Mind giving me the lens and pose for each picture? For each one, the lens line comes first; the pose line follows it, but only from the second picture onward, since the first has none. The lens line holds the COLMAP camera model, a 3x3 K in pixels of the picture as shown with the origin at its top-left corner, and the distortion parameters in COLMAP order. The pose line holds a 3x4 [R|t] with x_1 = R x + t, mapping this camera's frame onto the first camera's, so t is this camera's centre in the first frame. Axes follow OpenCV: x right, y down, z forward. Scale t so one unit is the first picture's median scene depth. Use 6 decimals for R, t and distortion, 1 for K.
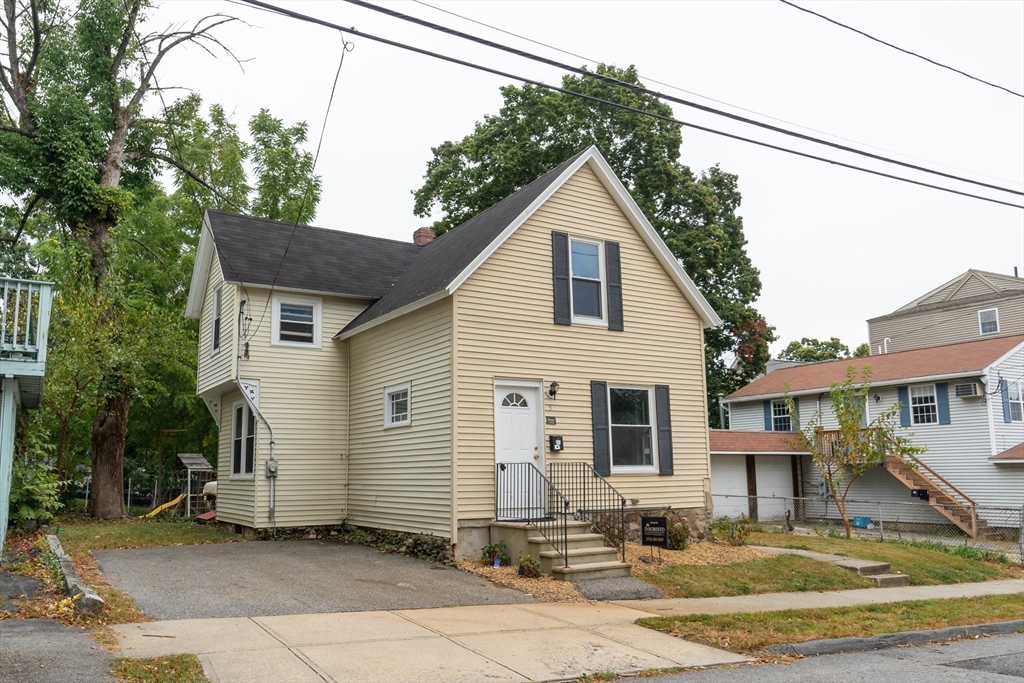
lens RADIAL K [[804.8, 0, 504.5], [0, 804.8, 347.4], [0, 0, 1]] dist [0.006061, 0.014915]
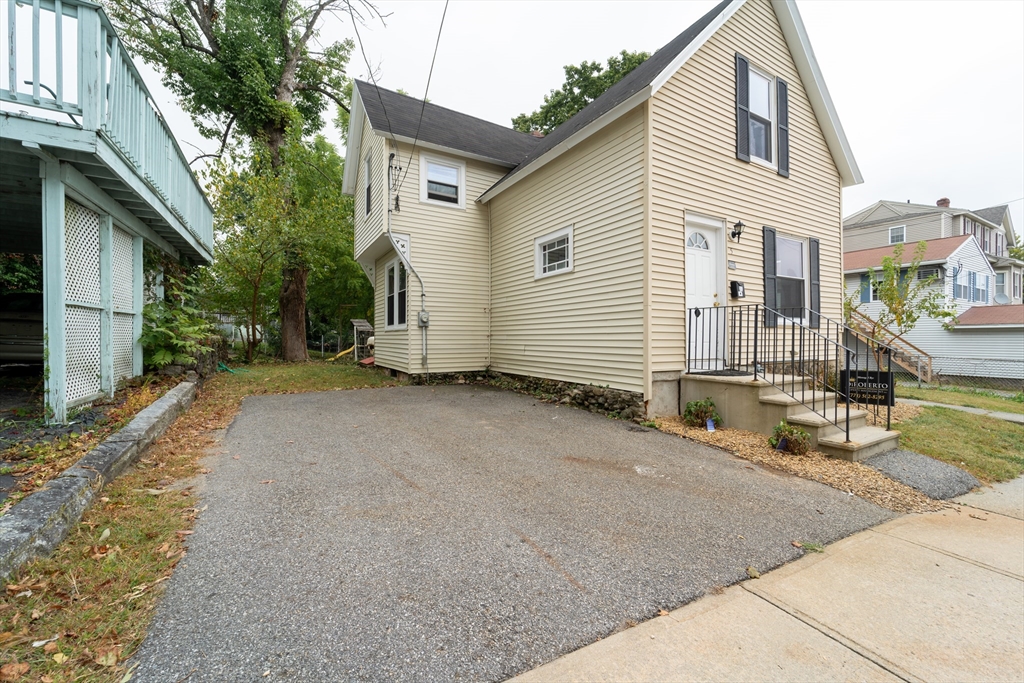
lens RADIAL K [[418.6, 0, 517.1], [0, 418.6, 325.0], [0, 0, 1]] dist [0.010530, -0.000074]
pose [[0.999768, 0.010218, -0.018968, -0.153794], [-0.007813, 0.992399, 0.122813, 0.088626], [0.020078, -0.122636, 0.992249, 0.449239]]
